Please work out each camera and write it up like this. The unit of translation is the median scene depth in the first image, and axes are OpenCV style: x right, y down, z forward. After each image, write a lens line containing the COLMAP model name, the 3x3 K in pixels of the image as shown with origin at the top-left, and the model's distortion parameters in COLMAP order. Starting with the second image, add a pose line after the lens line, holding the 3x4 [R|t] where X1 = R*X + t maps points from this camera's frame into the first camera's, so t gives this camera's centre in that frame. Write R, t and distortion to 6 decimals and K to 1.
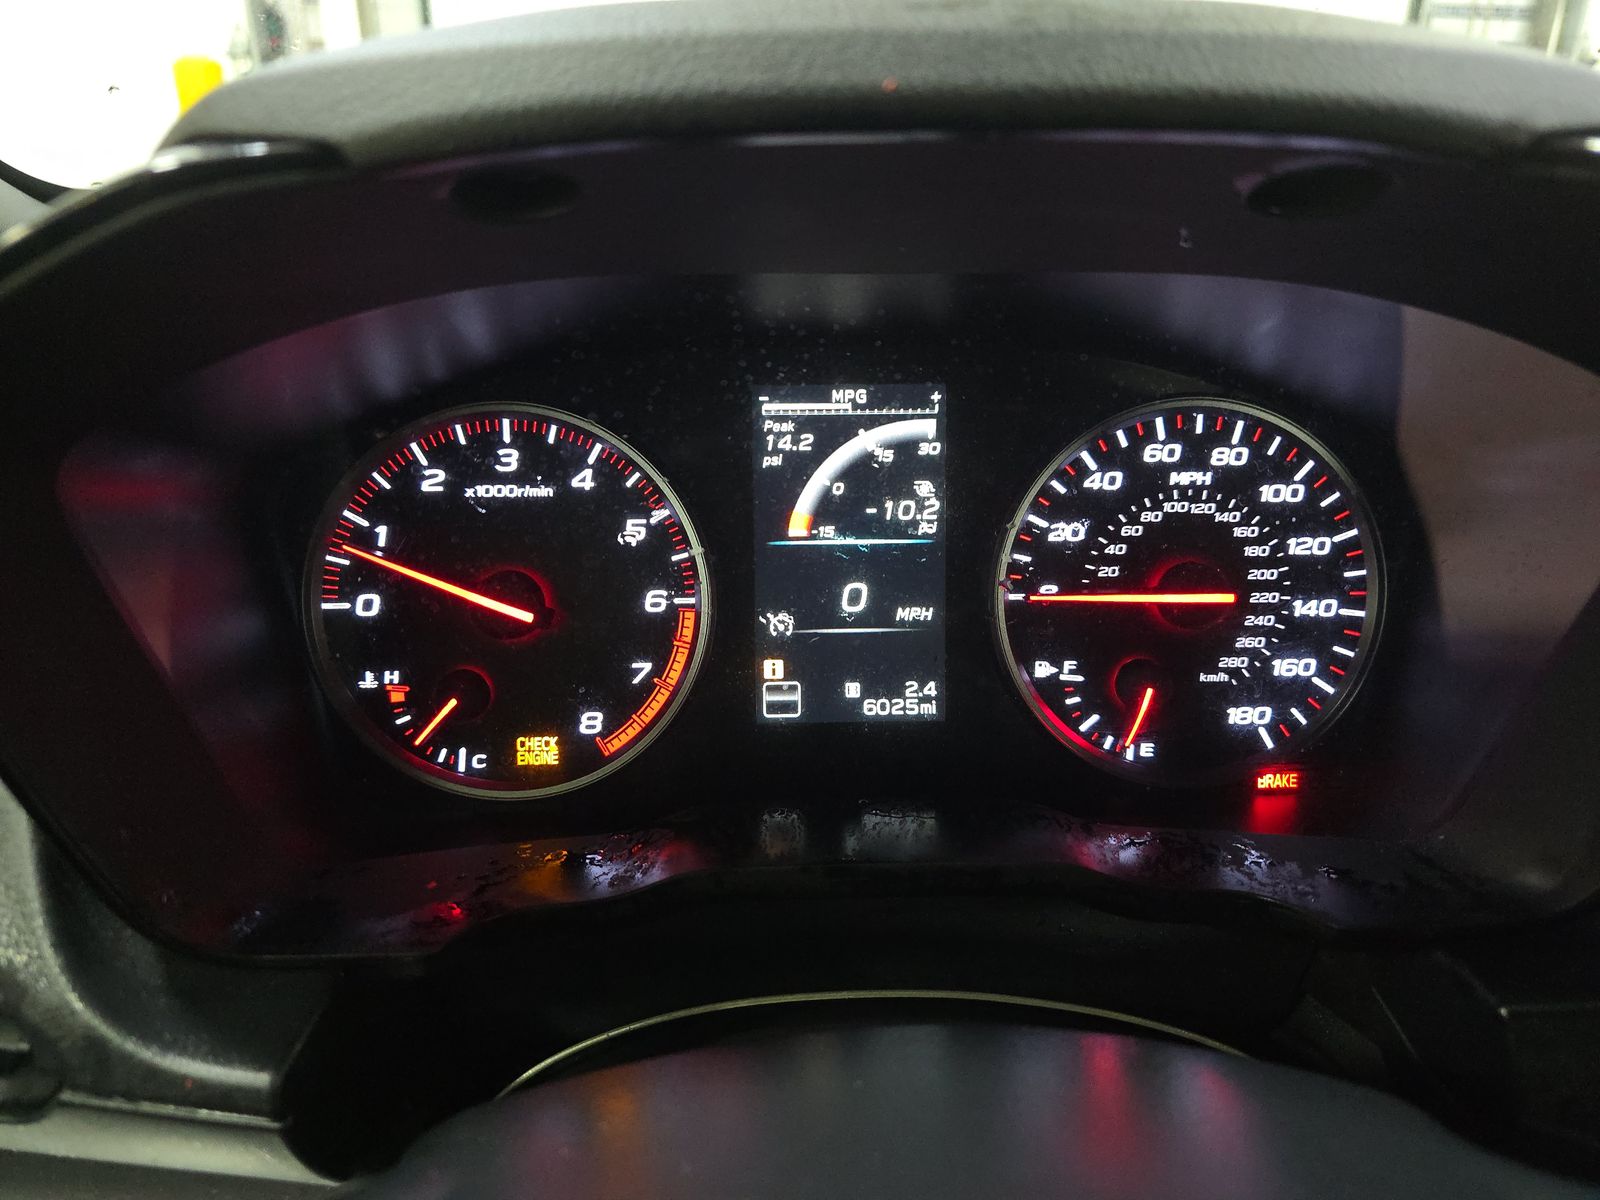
lens RADIAL K [[1073.5, 0, 802.3], [0, 1073.5, 607.3], [0, 0, 1]] dist [0.049208, -0.052039]
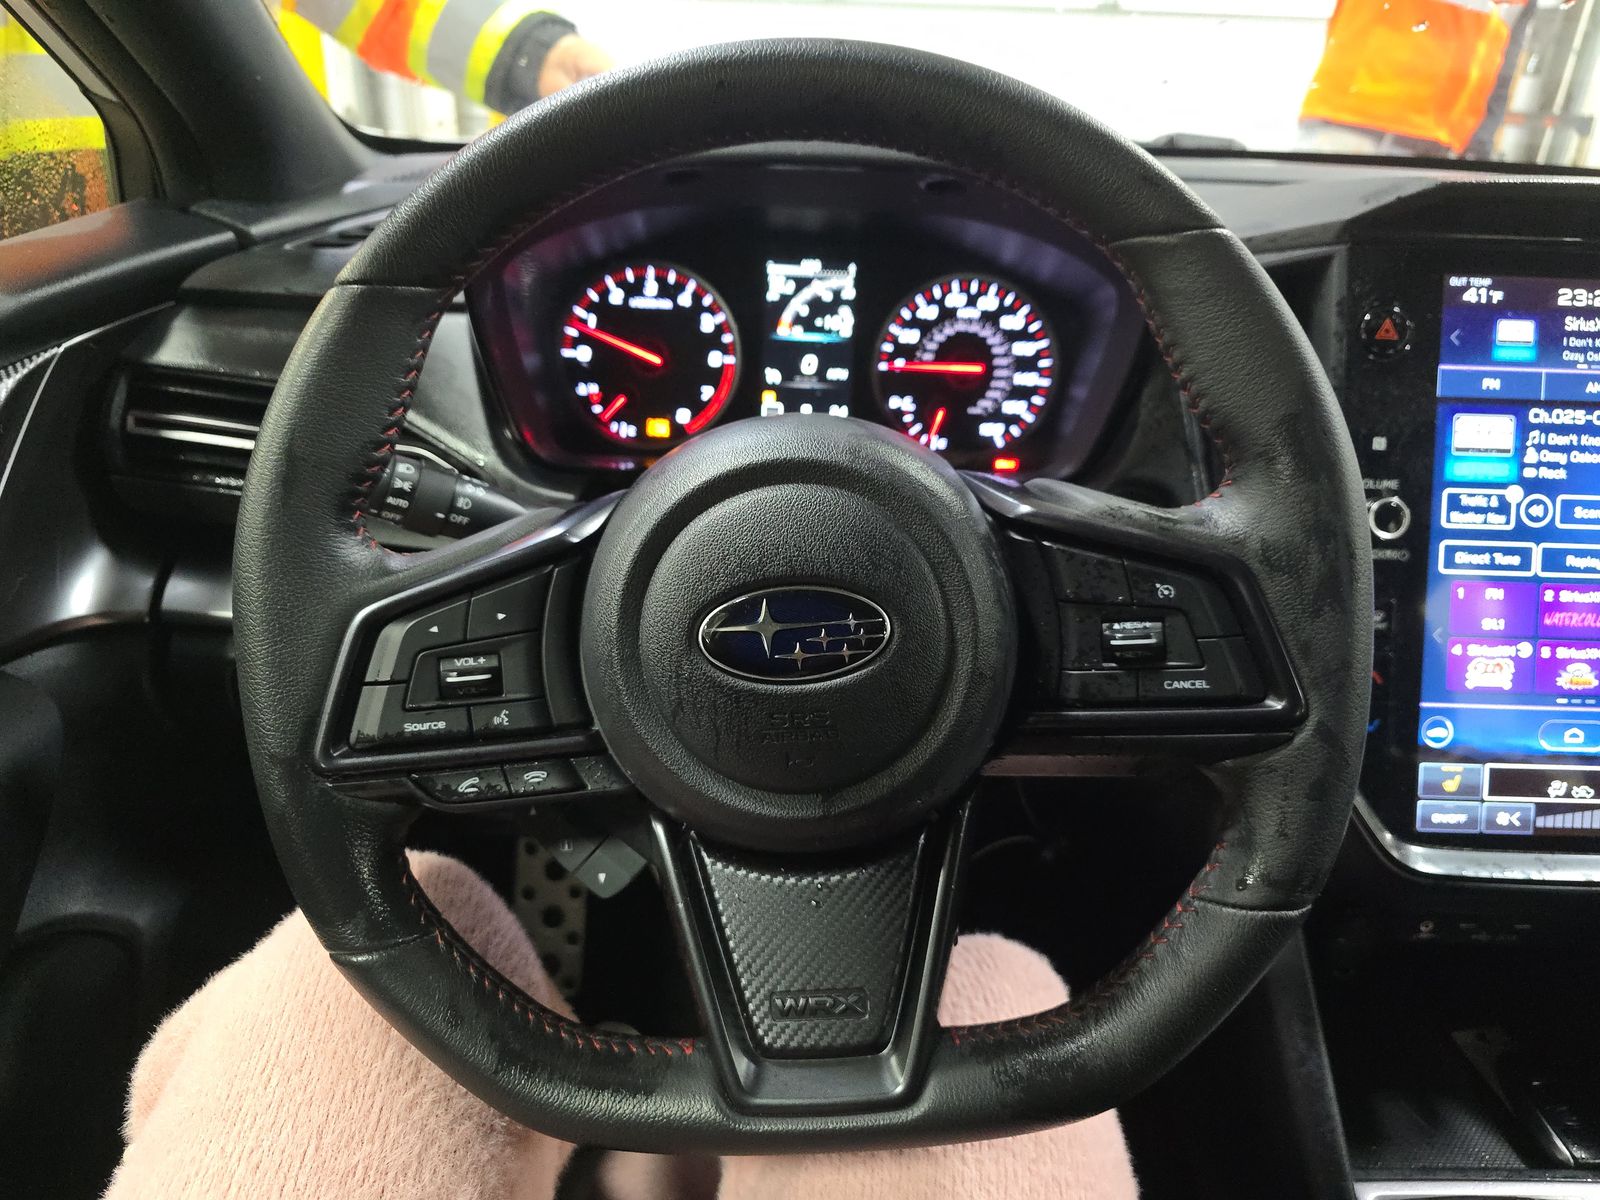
lens RADIAL K [[1073.5, 0, 797.0], [0, 1073.5, 598.4], [0, 0, 1]] dist [0.049208, -0.052039]
pose [[0.998144, 0.054978, -0.026182, 0.107516], [-0.052627, 0.995134, 0.083304, 0.278233], [0.030635, -0.081771, 0.996180, -1.161925]]
